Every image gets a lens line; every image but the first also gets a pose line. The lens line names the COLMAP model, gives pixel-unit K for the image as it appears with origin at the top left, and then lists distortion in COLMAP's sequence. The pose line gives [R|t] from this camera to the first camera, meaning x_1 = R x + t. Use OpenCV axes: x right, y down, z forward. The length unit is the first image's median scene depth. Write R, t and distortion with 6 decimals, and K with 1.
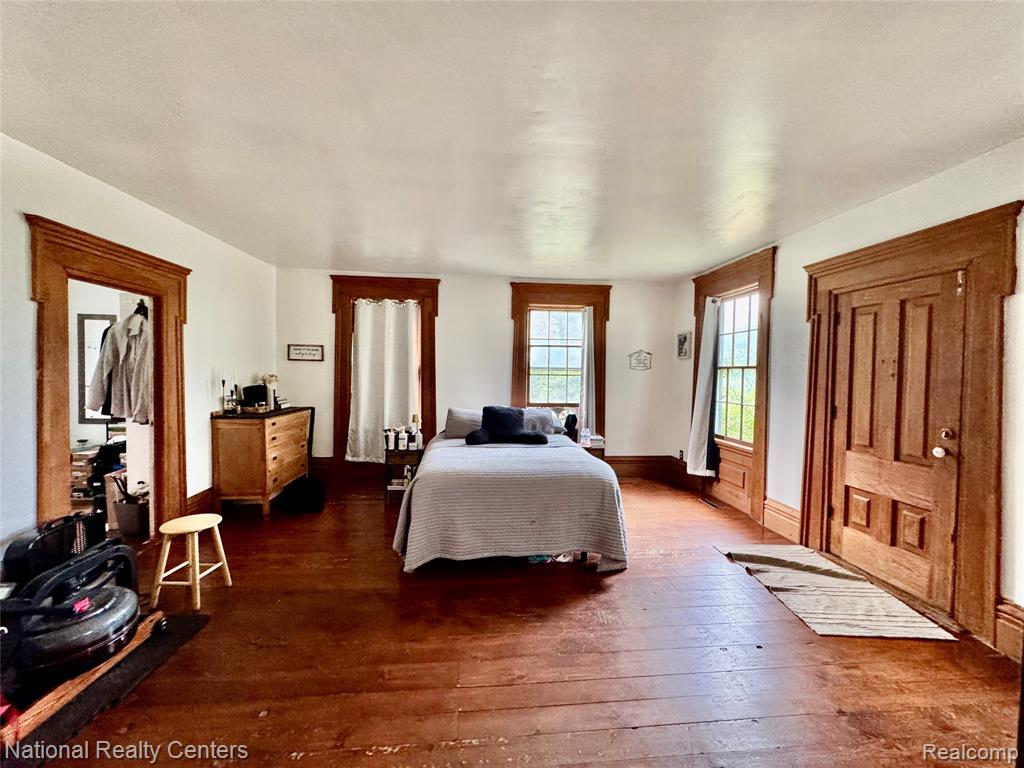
lens RADIAL K [[409.0, 0, 511.9], [0, 409.0, 382.2], [0, 0, 1]] dist [-0.002922, 0.000880]
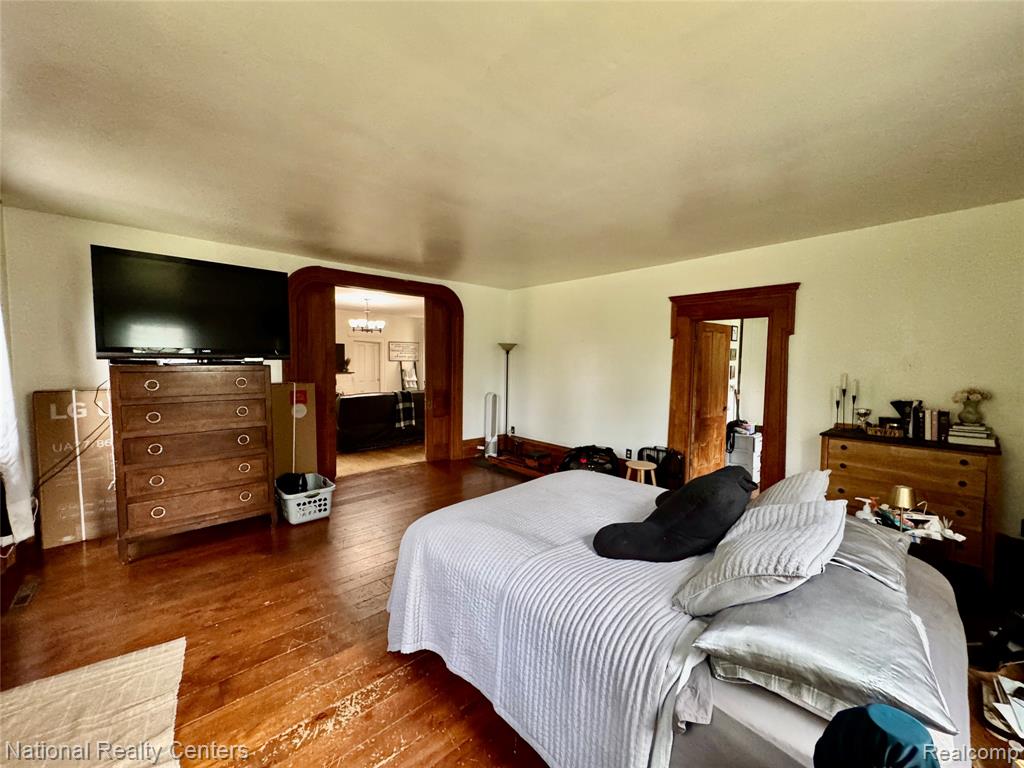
lens RADIAL K [[409.0, 0, 510.7], [0, 409.0, 386.2], [0, 0, 1]] dist [-0.002922, 0.000880]
pose [[-0.791504, 0.024470, -0.610674, 0.711878], [-0.041741, 0.994701, 0.093959, -0.118752], [0.609737, 0.099859, -0.786288, 2.184343]]
